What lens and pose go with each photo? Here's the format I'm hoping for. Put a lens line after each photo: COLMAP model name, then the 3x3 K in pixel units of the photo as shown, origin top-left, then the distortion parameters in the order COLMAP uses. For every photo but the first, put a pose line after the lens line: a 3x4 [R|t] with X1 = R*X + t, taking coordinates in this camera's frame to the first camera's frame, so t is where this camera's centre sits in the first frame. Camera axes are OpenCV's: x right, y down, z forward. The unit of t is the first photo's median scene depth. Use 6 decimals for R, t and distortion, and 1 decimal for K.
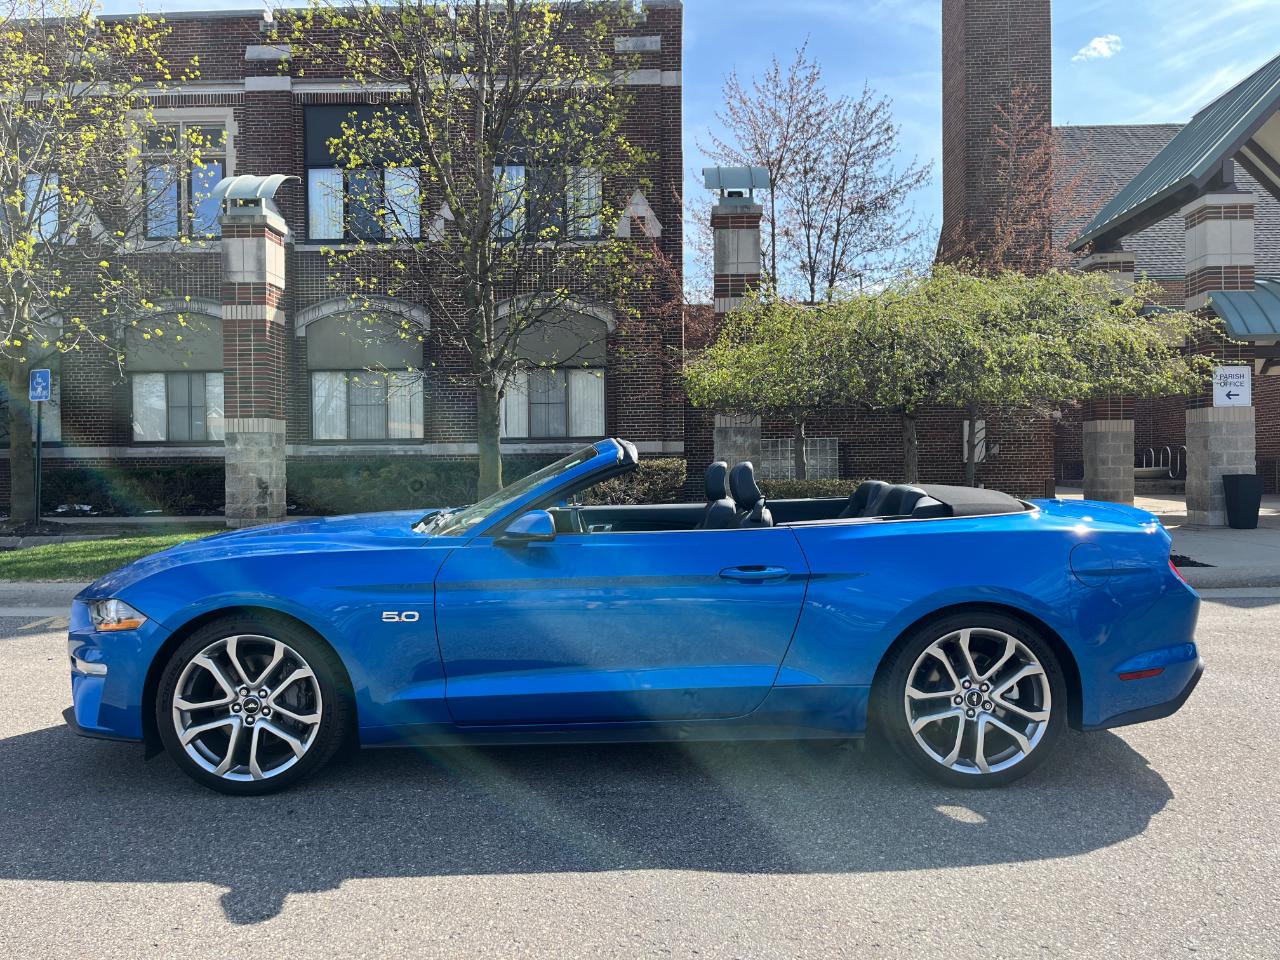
lens RADIAL K [[980.0, 0, 618.8], [0, 980.0, 471.5], [0, 0, 1]] dist [0.059258, -0.094591]
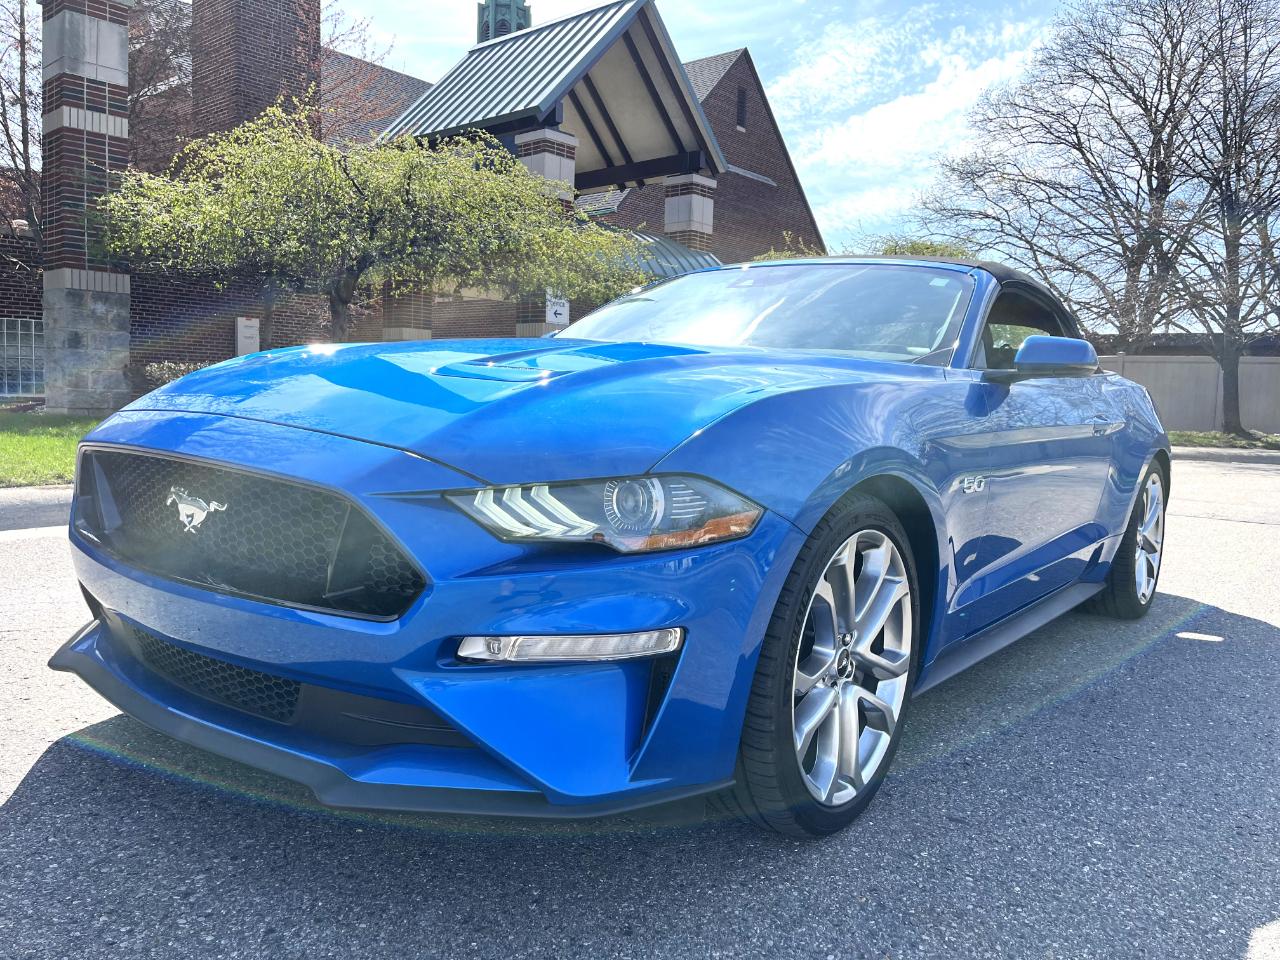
lens RADIAL K [[990.0, 0, 640.4], [0, 990.0, 486.7], [0, 0, 1]] dist [0.060810, -0.094273]
pose [[0.615190, -0.038989, 0.787414, -0.227786], [-0.037156, 0.996233, 0.078358, 0.027627], [-0.787503, -0.077462, 0.611423, 0.202581]]
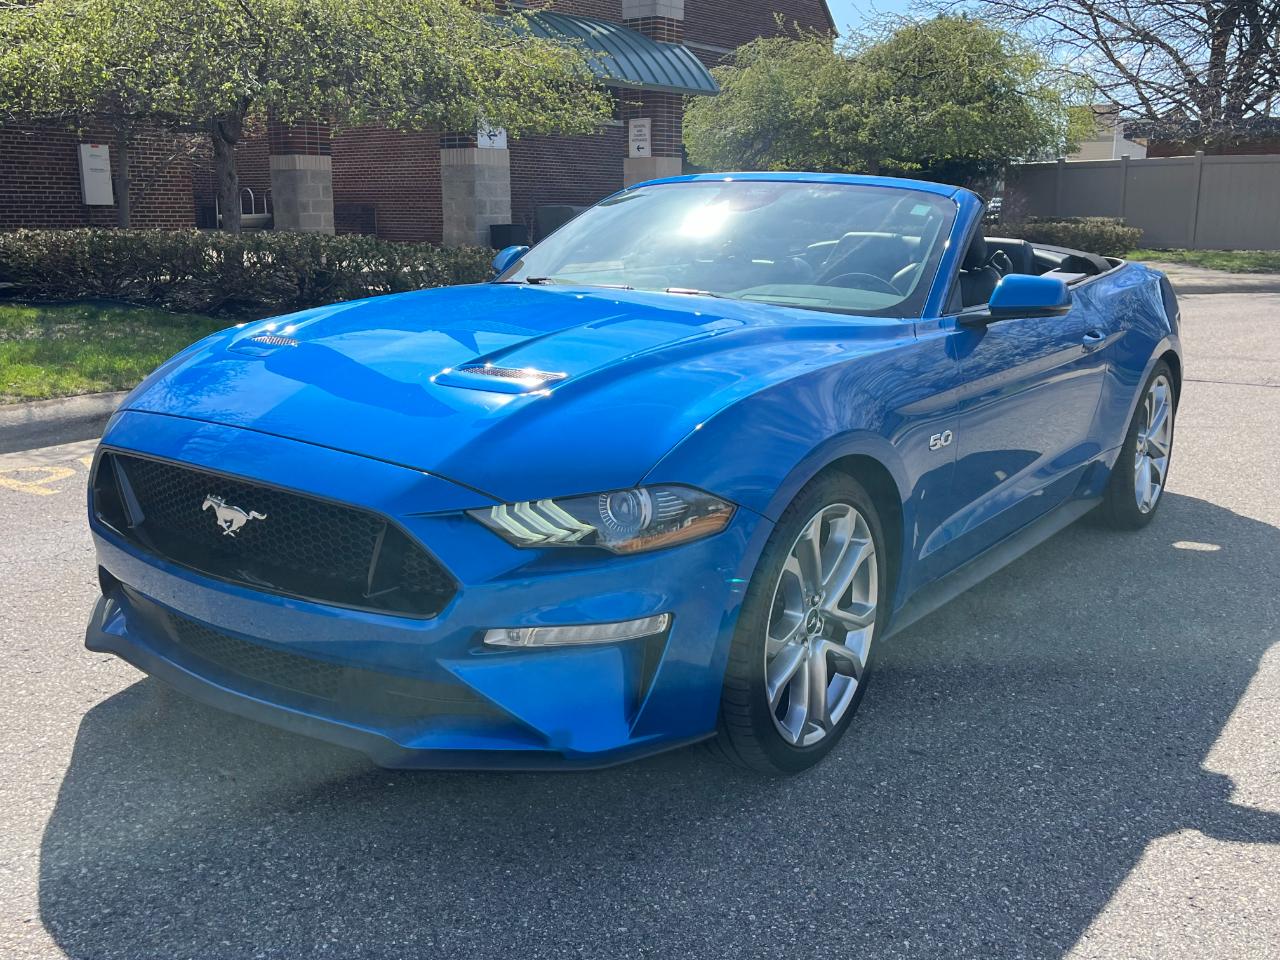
lens RADIAL K [[1274.2, 0, 640.0], [0, 1274.2, 480.0], [0, 0, 1]] dist [0.004337, 0.018706]
pose [[0.588294, -0.154582, 0.793735, -0.272885], [-0.008802, 0.980276, 0.197436, 0.000782], [-0.808599, -0.123137, 0.575330, 0.172937]]
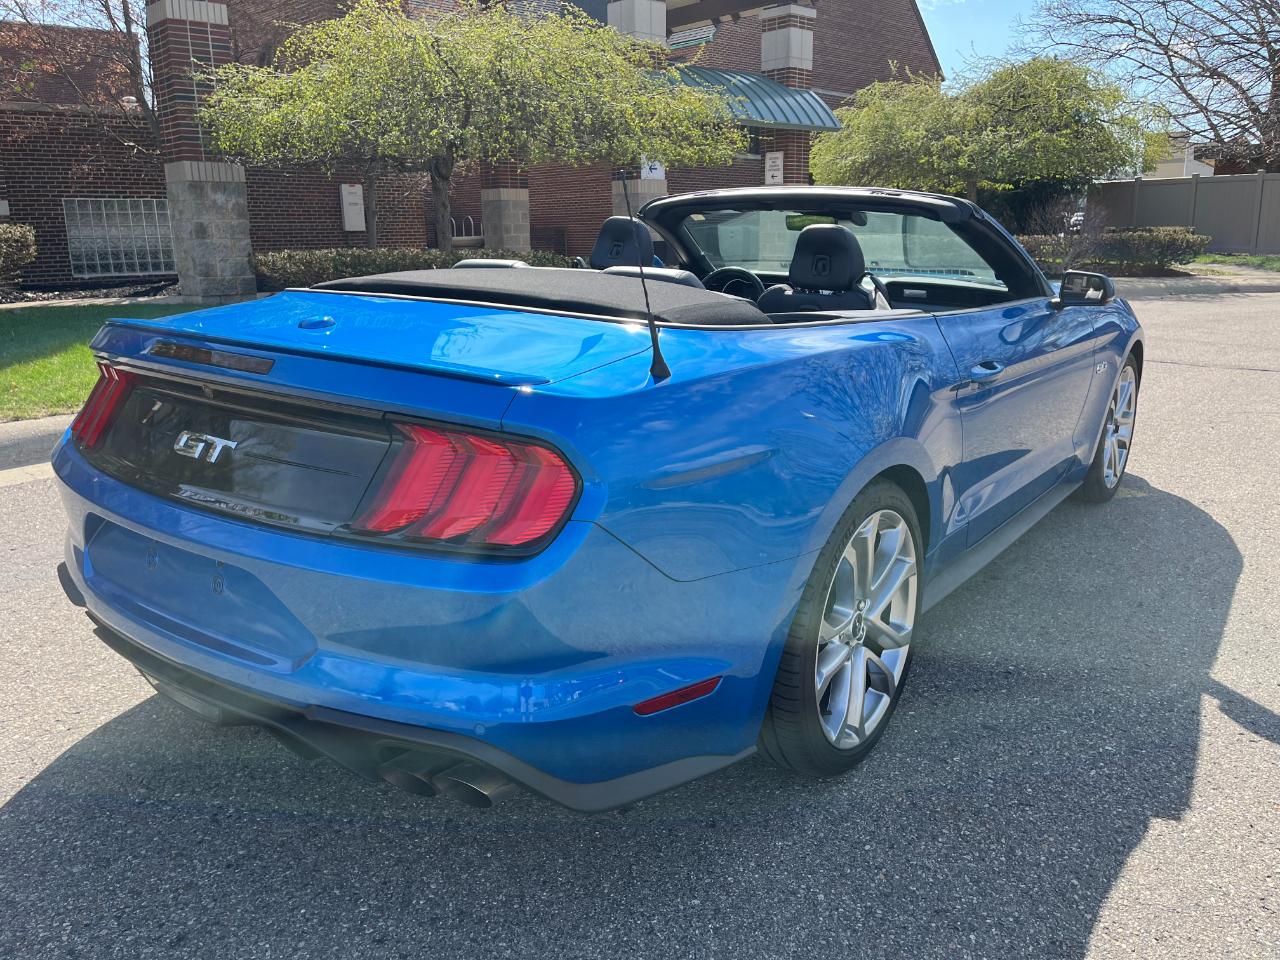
lens RADIAL K [[997.4, 0, 640.0], [0, 997.4, 480.0], [0, 0, 1]] dist [0.008706, 0.007720]
pose [[0.691351, -0.172950, 0.701514, -0.244839], [0.006401, 0.972356, 0.233414, 0.001774], [-0.722491, -0.156880, 0.673347, 0.184293]]
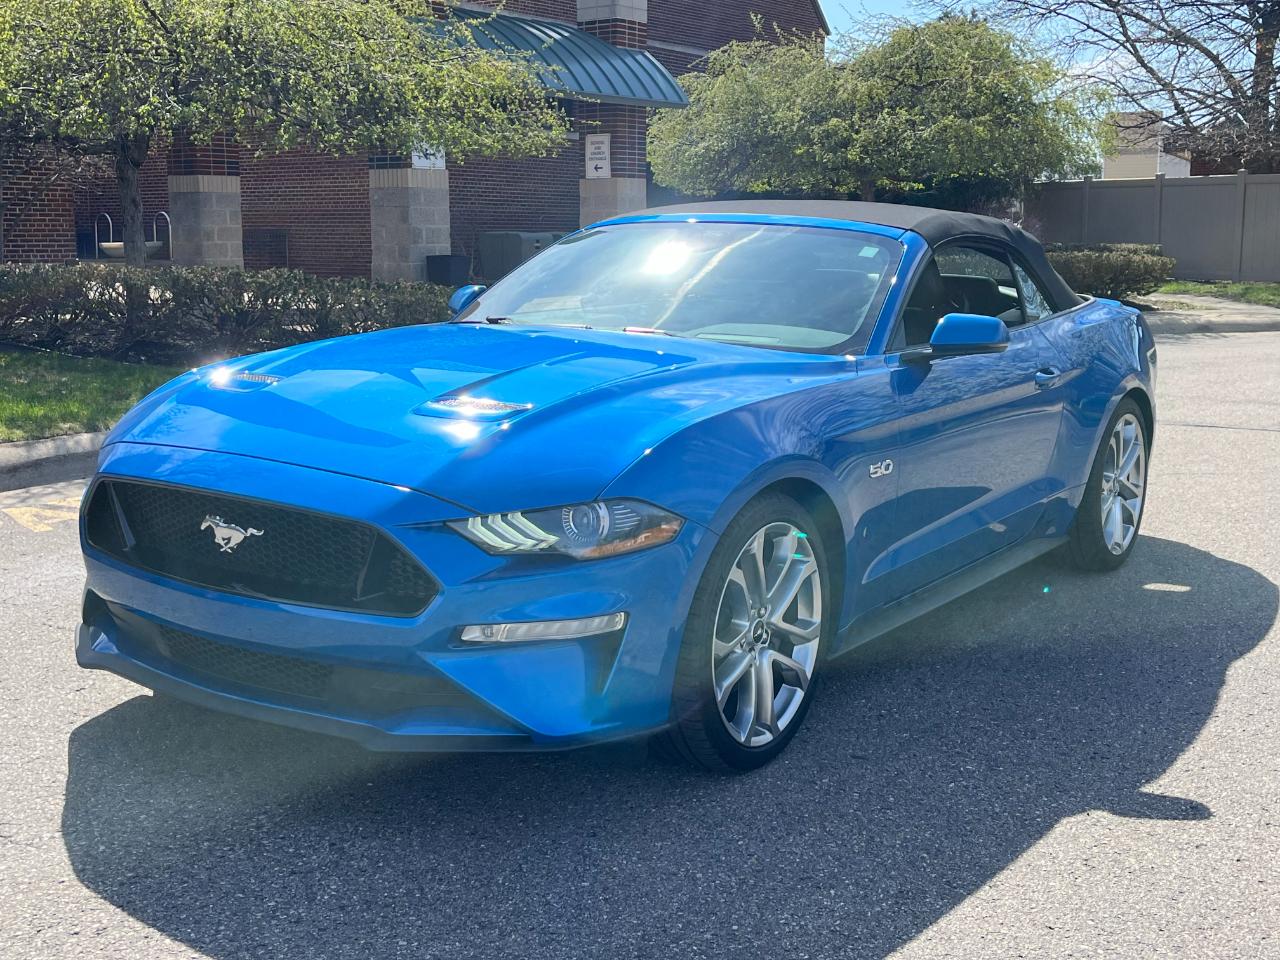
lens RADIAL K [[1555.1, 0, 647.1], [0, 1555.1, 478.0], [0, 0, 1]] dist [0.029587, -0.053149]
pose [[0.563311, -0.115809, 0.818089, -0.326939], [-0.007032, 0.989421, 0.144904, -0.002474], [-0.826215, -0.087379, 0.556537, 0.133270]]
